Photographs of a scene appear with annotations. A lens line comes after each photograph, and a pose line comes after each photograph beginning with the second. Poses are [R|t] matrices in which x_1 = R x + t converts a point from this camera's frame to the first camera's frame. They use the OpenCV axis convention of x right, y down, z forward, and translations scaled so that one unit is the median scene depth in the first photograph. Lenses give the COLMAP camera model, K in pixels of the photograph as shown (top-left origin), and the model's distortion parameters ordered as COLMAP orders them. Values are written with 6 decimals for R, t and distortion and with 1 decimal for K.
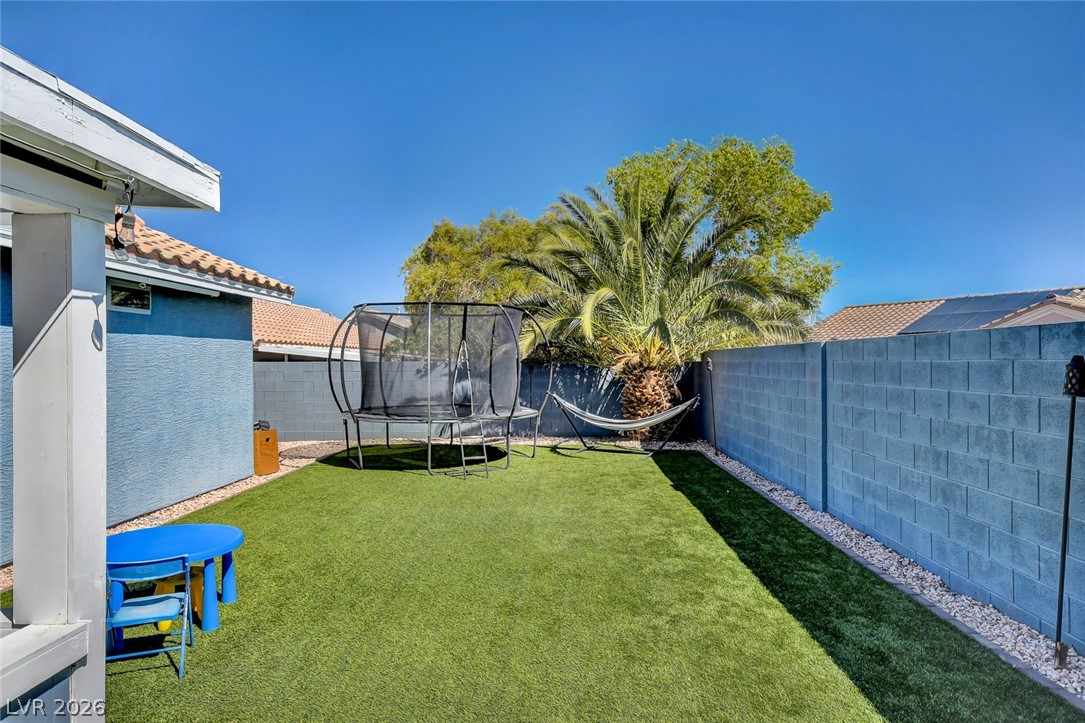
lens RADIAL K [[637.7, 0, 541.3], [0, 637.7, 366.8], [0, 0, 1]] dist [0.017453, 0.001804]
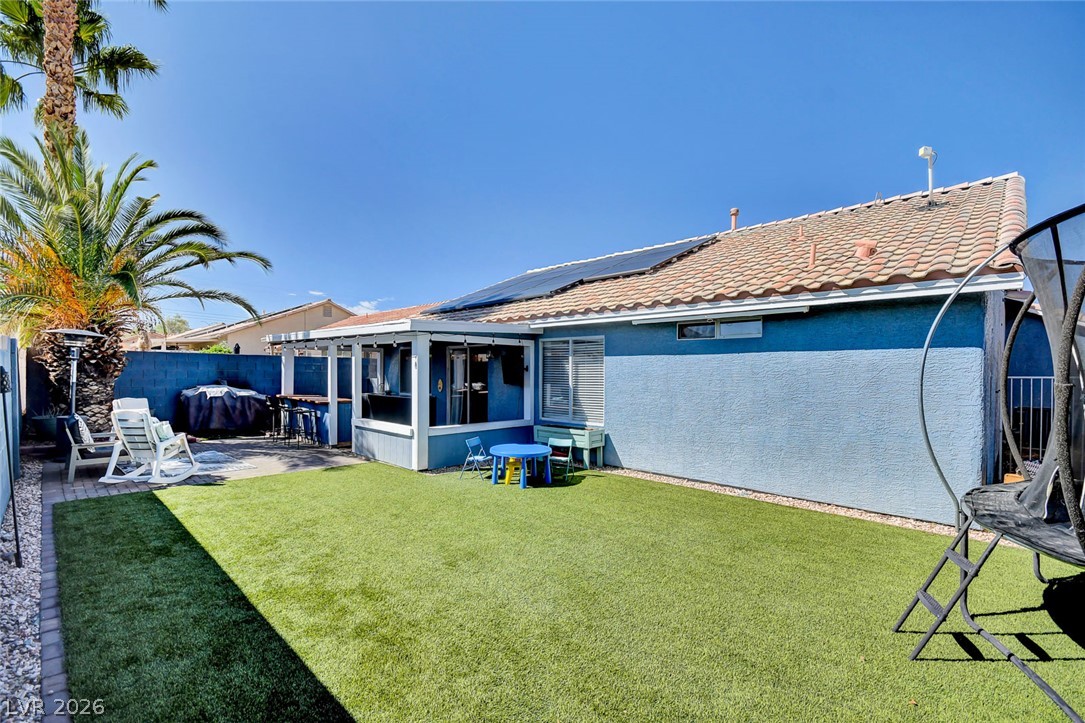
lens RADIAL K [[483.9, 0, 542.7], [0, 483.9, 370.9], [0, 0, 1]] dist [-0.002150, -0.000007]
pose [[-0.674130, -0.003948, -0.738602, 0.251641], [-0.011222, 0.999925, 0.004898, -0.008250], [0.738527, 0.011590, -0.674124, 0.845658]]
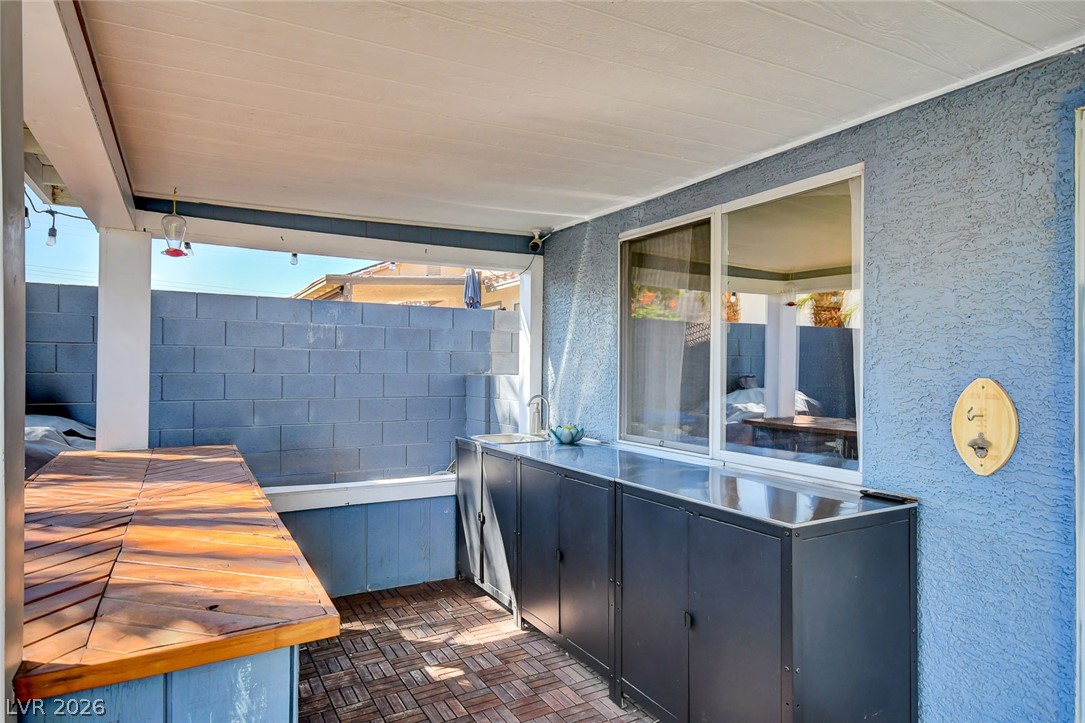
lens RADIAL K [[637.7, 0, 541.3], [0, 637.7, 366.8], [0, 0, 1]] dist [0.017453, 0.001804]
pose [[-0.854452, -0.003909, -0.519516, -0.194319], [-0.008762, 0.999938, 0.006888, 0.014546], [0.519457, 0.010437, -0.854433, 0.024373]]
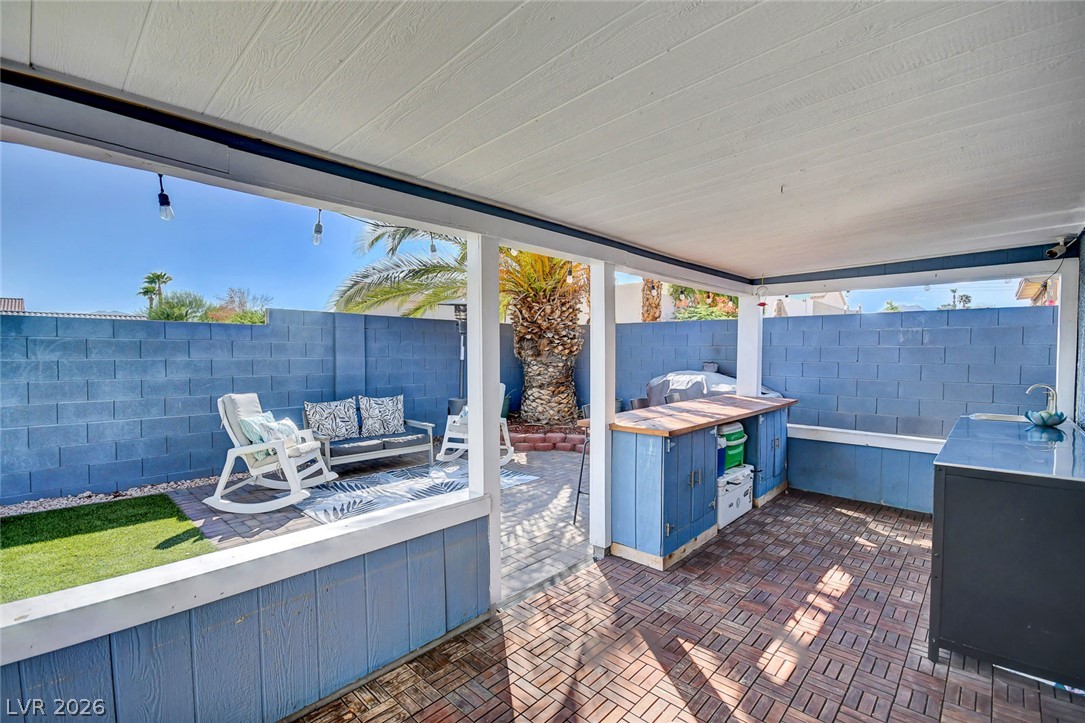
lens RADIAL K [[479.7, 0, 539.5], [0, 479.7, 365.5], [0, 0, 1]] dist [-0.010092, -0.000437]
pose [[-0.745855, -0.018627, 0.665848, -0.357240], [0.001366, 0.999564, 0.029492, 0.010836], [-0.666107, 0.022906, -0.745504, 0.178833]]
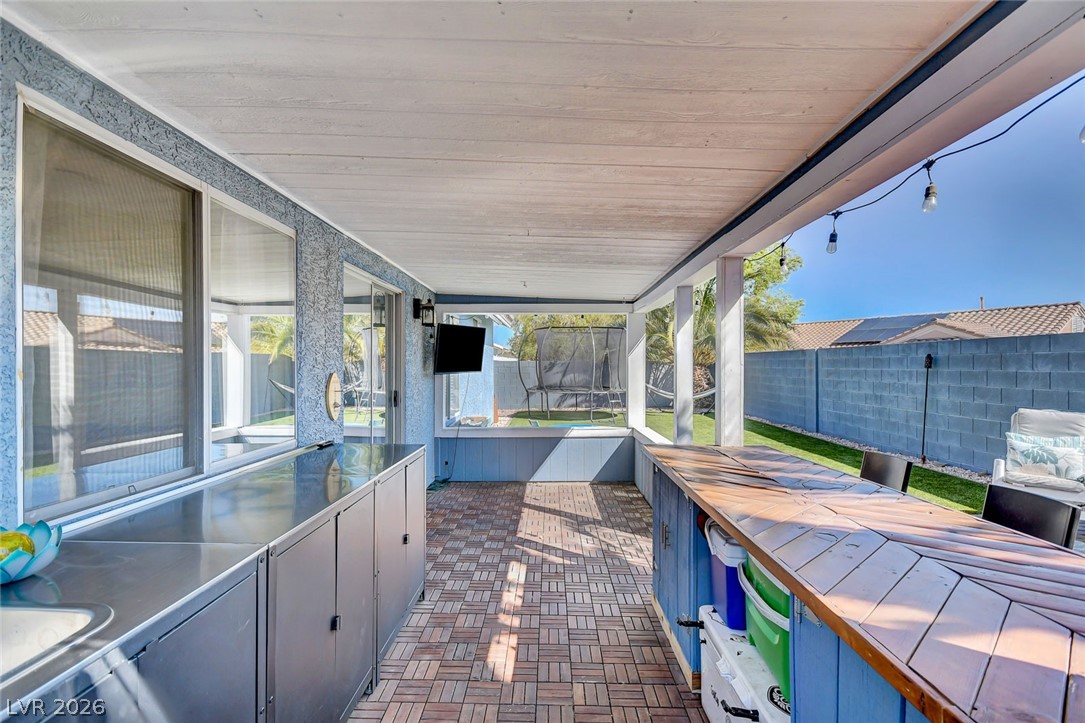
lens RADIAL K [[520.5, 0, 538.0], [0, 520.5, 363.8], [0, 0, 1]] dist [0.003187, 0.000109]
pose [[0.999942, 0.001610, 0.010692, -0.286429], [-0.001512, 0.999957, -0.009173, 0.015604], [-0.010706, 0.009157, 0.999901, -0.399750]]
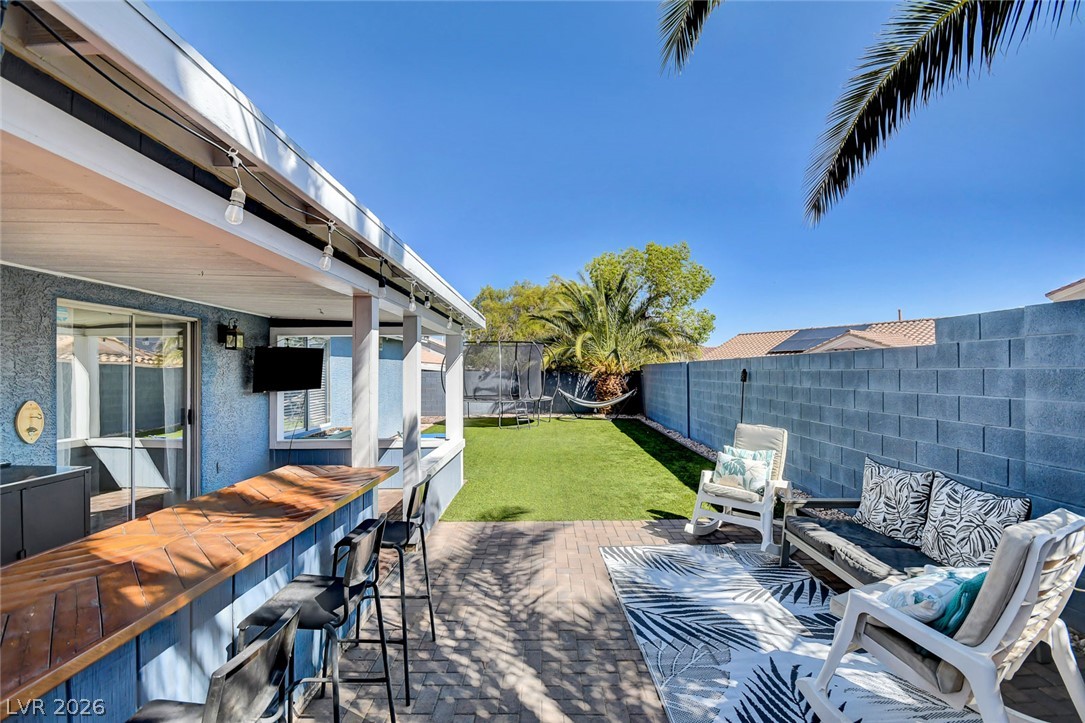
lens RADIAL K [[475.7, 0, 538.9], [0, 475.7, 366.6], [0, 0, 1]] dist [-0.000105, -0.000430]
pose [[0.999883, -0.004063, 0.014742, -0.063147], [0.004305, 0.999856, -0.016401, 0.001769], [-0.014673, 0.016462, 0.999757, -0.404189]]
